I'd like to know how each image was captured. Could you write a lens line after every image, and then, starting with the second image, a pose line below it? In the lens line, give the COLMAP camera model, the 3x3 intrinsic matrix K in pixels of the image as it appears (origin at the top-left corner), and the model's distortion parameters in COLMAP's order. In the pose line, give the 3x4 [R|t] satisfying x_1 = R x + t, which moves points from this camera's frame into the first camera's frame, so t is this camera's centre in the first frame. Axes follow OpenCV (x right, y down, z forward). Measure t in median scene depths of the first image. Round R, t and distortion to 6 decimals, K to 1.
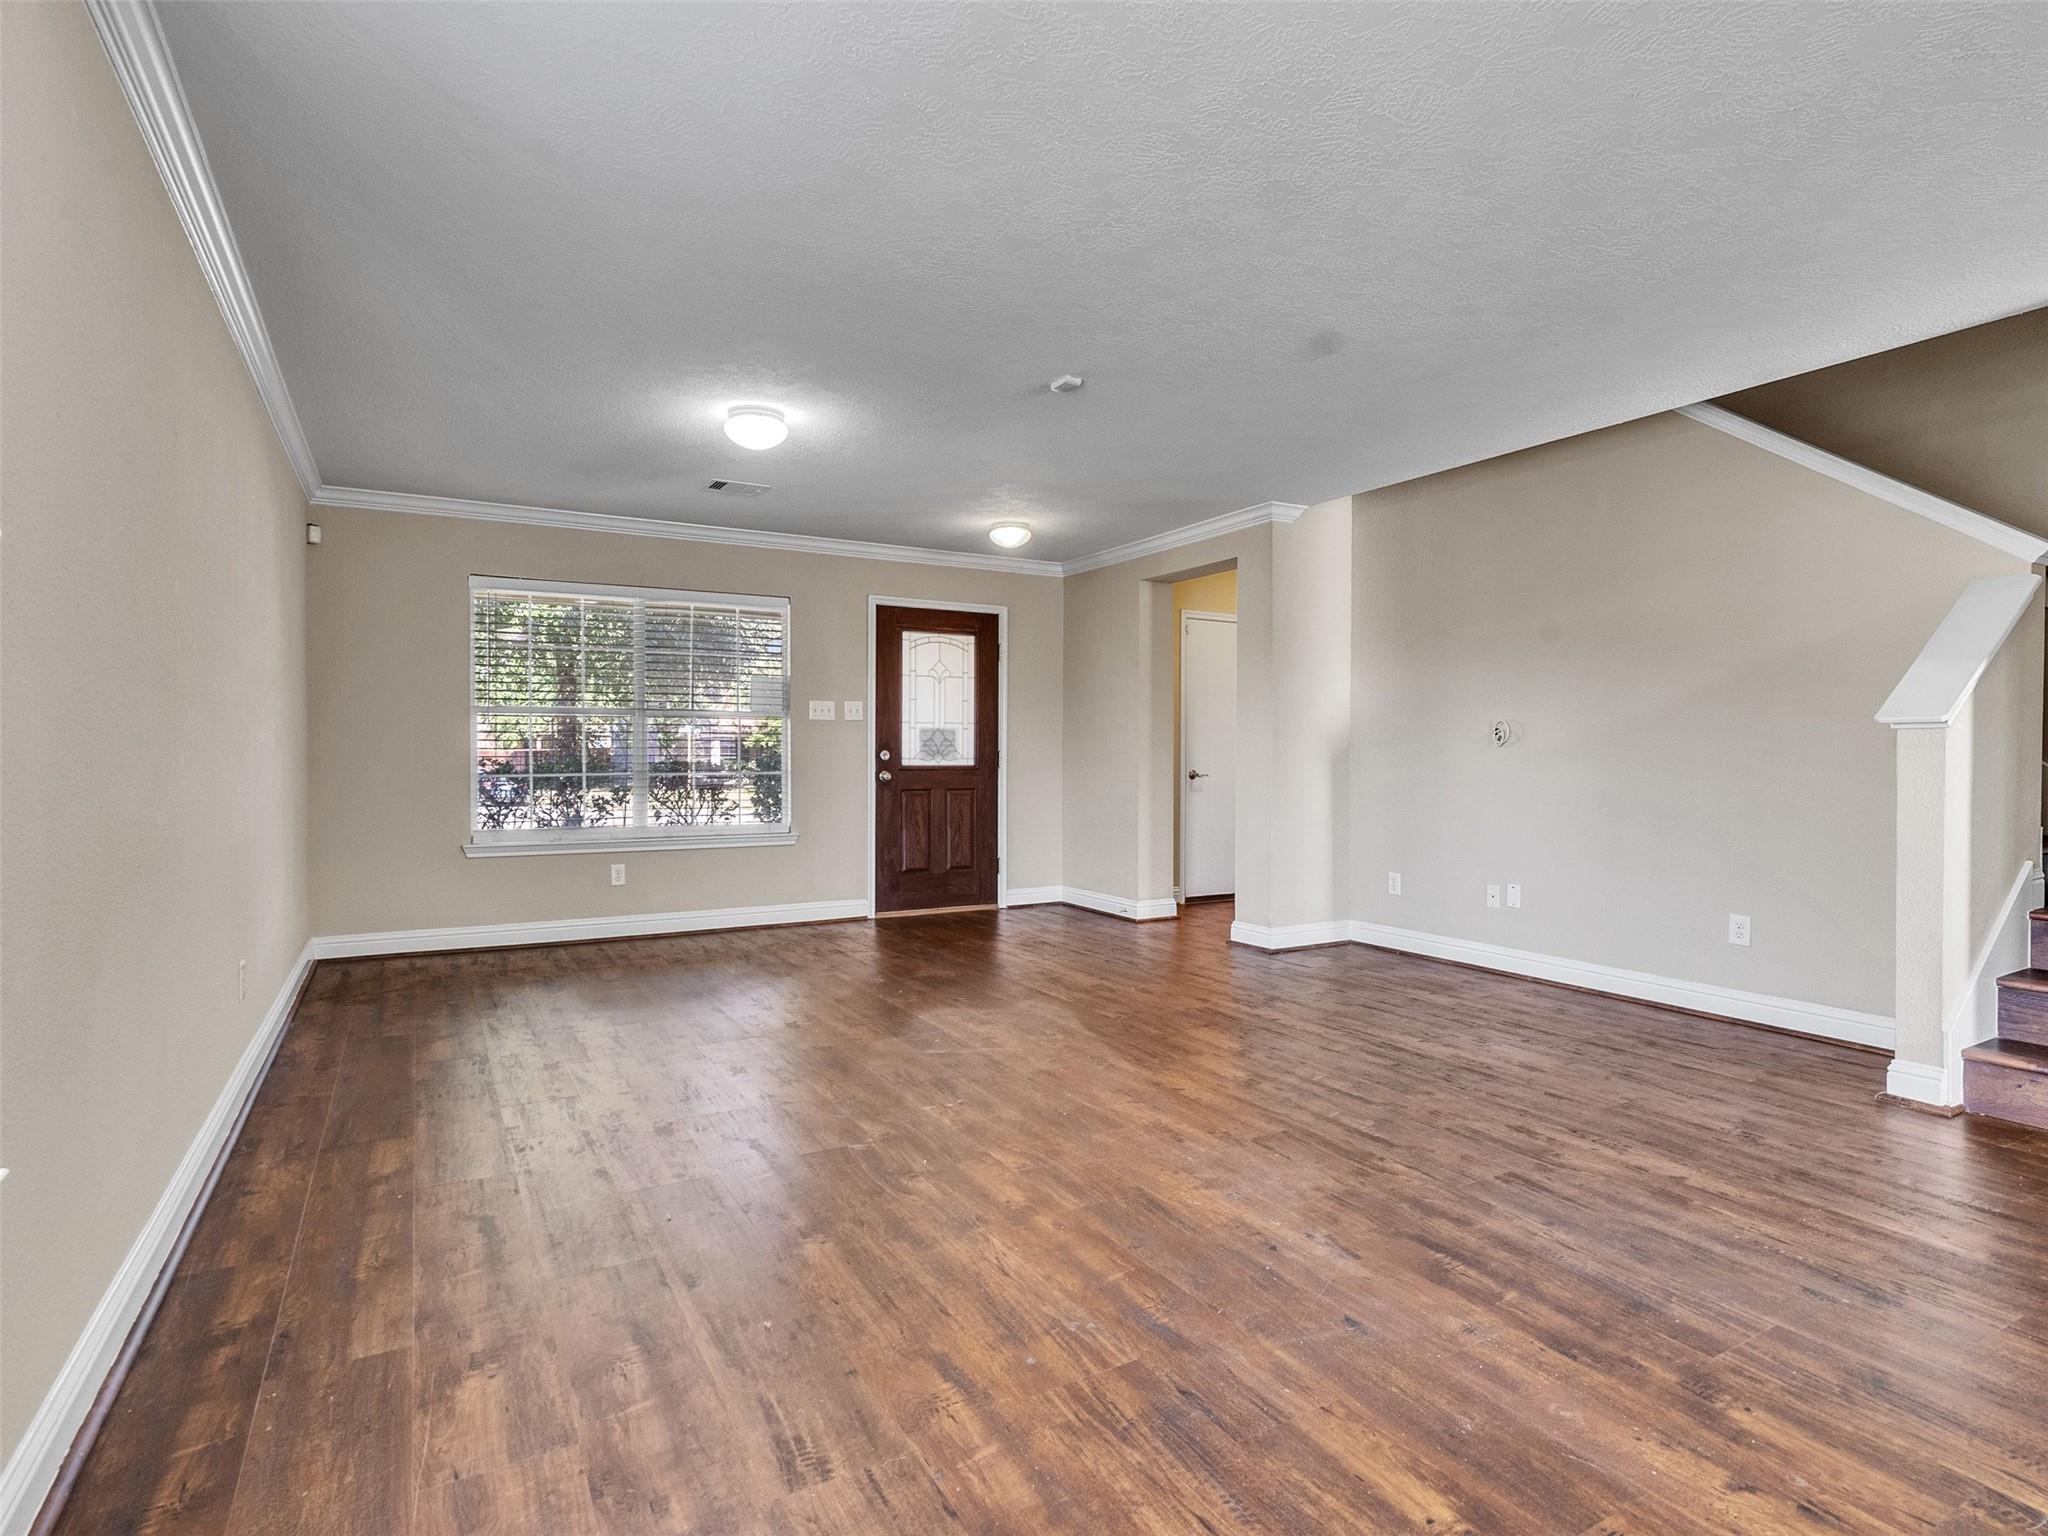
lens RADIAL K [[1044.3, 0, 1003.9], [0, 1044.3, 765.4], [0, 0, 1]] dist [-0.004941, 0.004068]
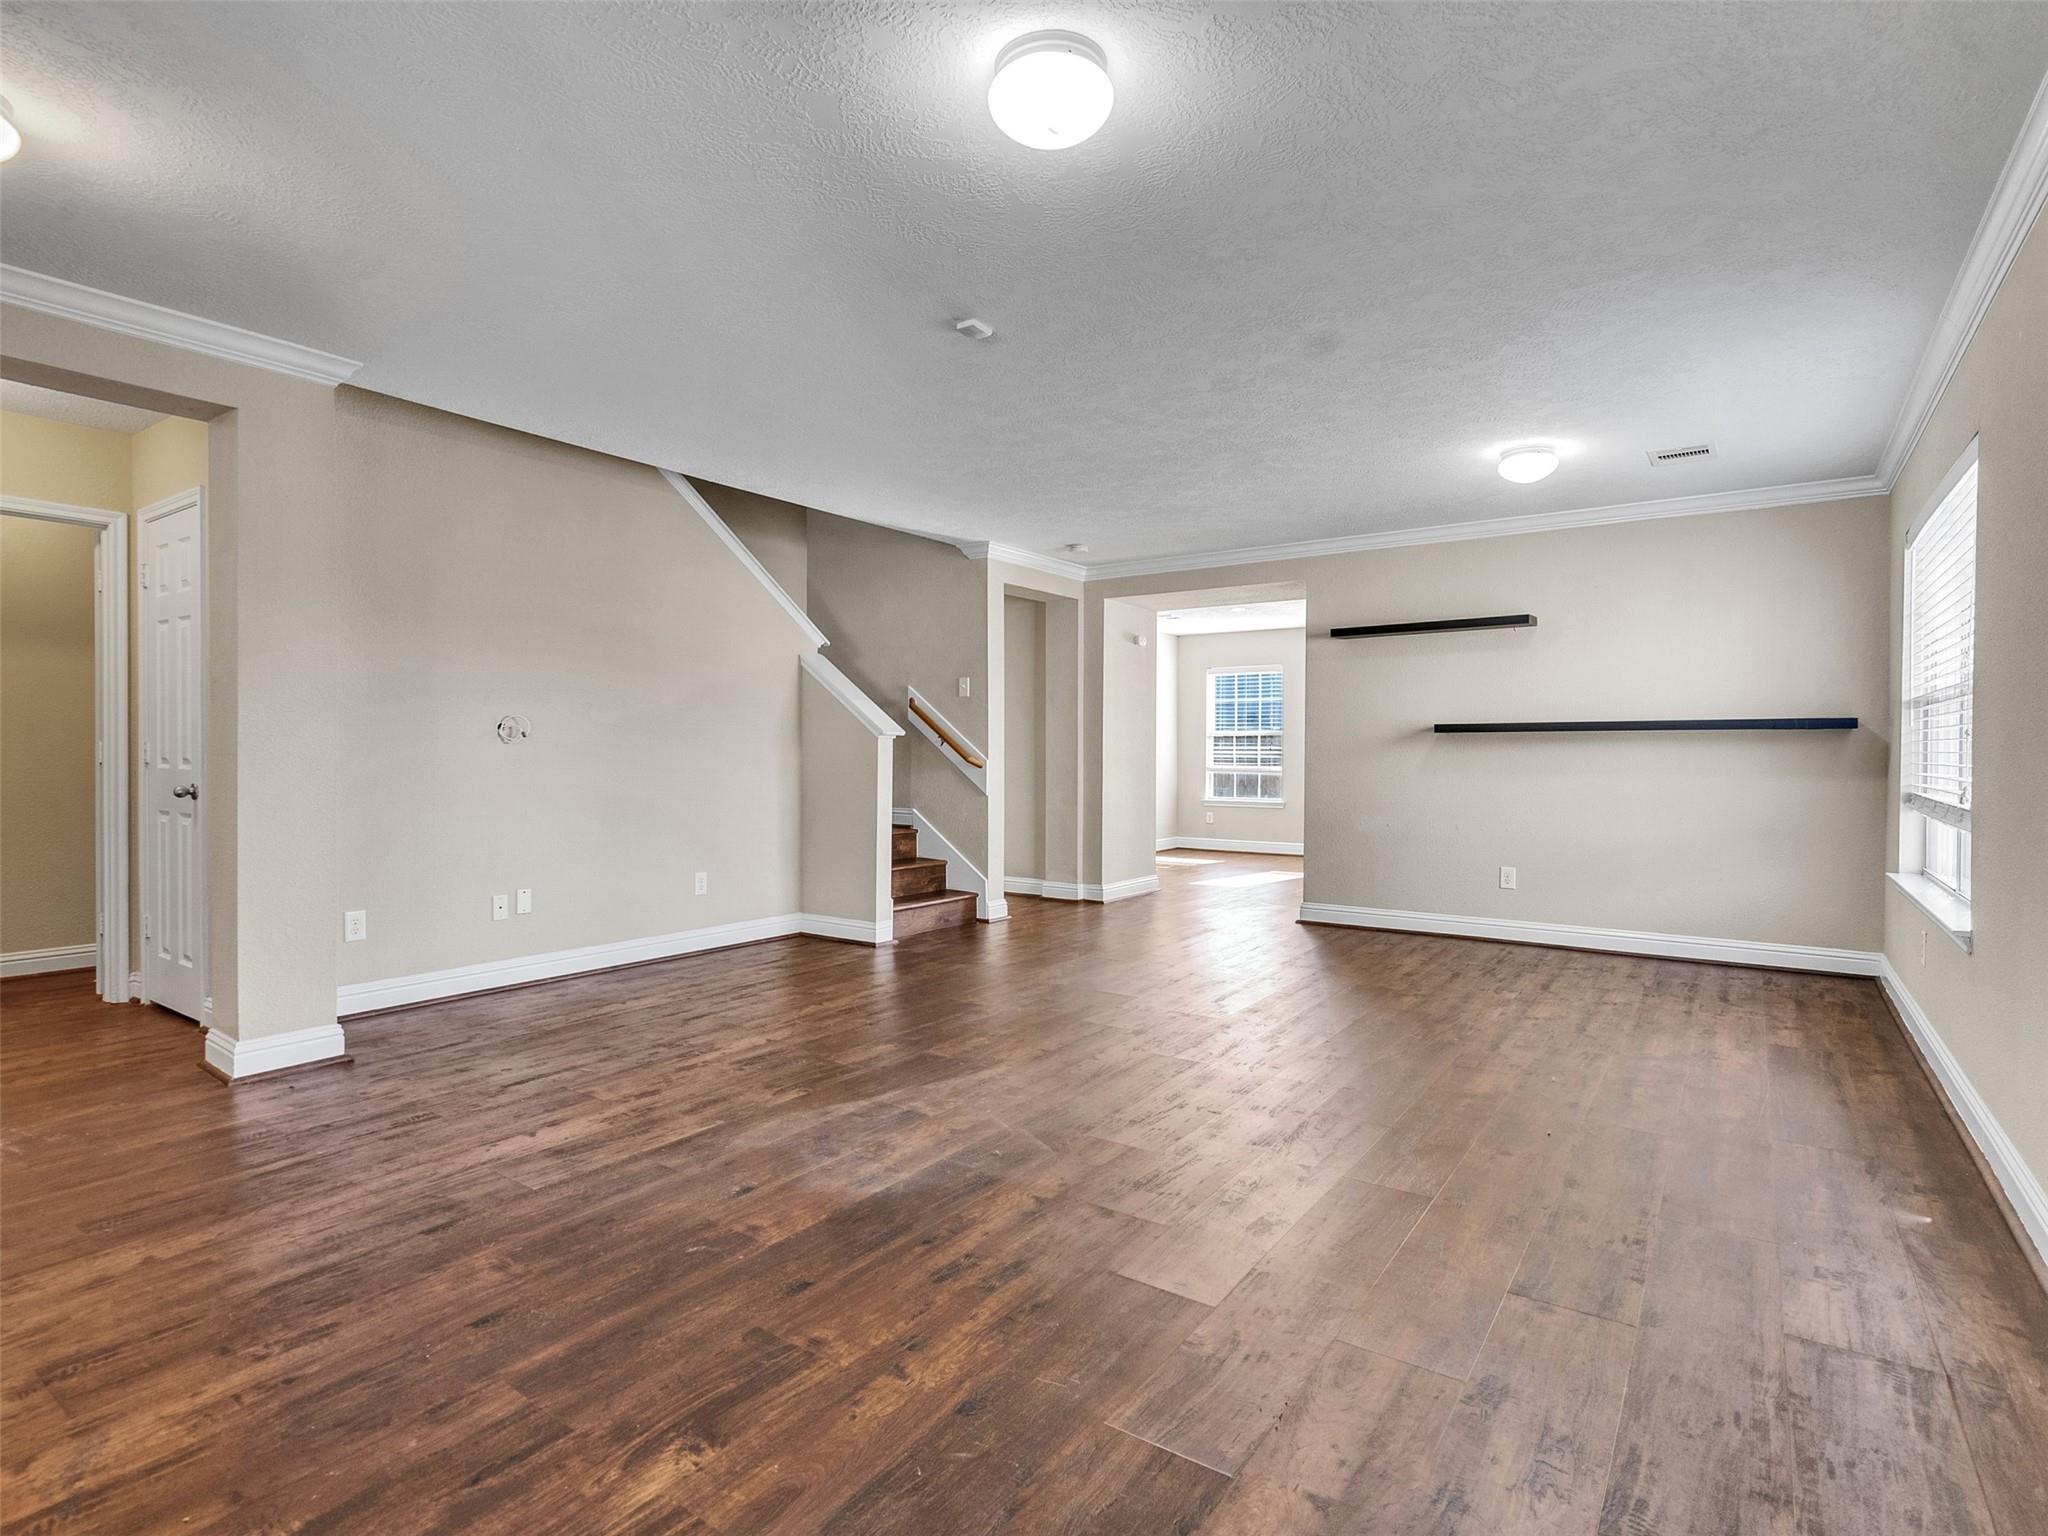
lens RADIAL K [[1044.3, 0, 1012.6], [0, 1044.3, 762.4], [0, 0, 1]] dist [-0.004941, 0.004068]
pose [[-0.428927, -0.010365, 0.903280, -0.693512], [0.007227, 0.999863, 0.014905, -0.014507], [-0.903310, 0.012921, -0.428793, 1.257685]]
